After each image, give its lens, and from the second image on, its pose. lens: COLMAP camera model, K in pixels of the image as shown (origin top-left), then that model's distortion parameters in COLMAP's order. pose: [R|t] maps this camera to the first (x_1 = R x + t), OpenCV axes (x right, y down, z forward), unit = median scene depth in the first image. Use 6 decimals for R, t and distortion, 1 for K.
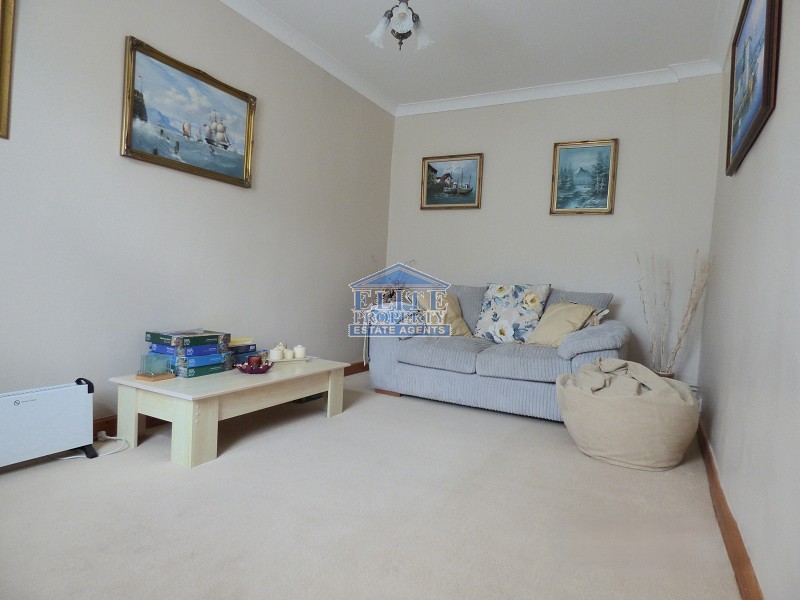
lens RADIAL K [[480.8, 0, 400.6], [0, 480.8, 299.9], [0, 0, 1]] dist [-0.000178, -0.000122]
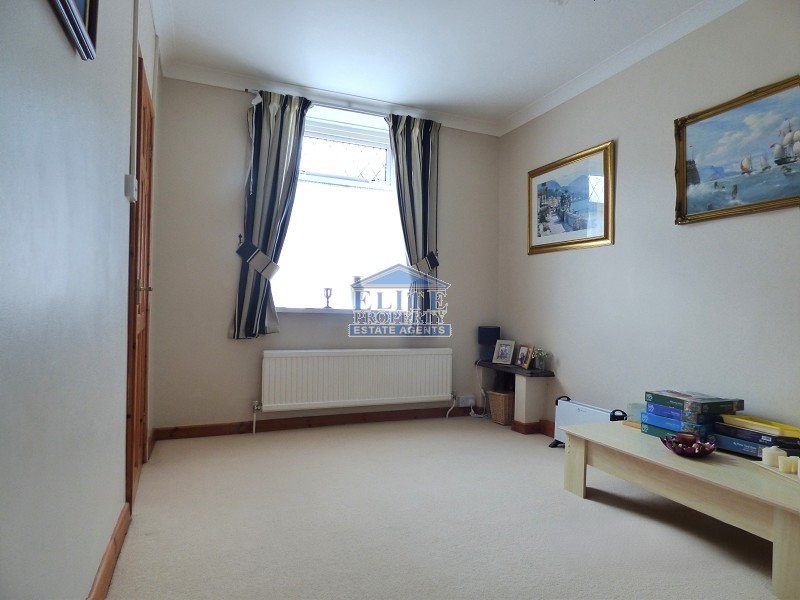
lens RADIAL K [[480.8, 0, 400.2], [0, 480.8, 296.7], [0, 0, 1]] dist [-0.000178, -0.000122]
pose [[-0.624154, -0.082970, -0.776883, 0.607807], [-0.083057, 0.995757, -0.039616, -0.034695], [0.776874, 0.039799, -0.628397, 1.091830]]
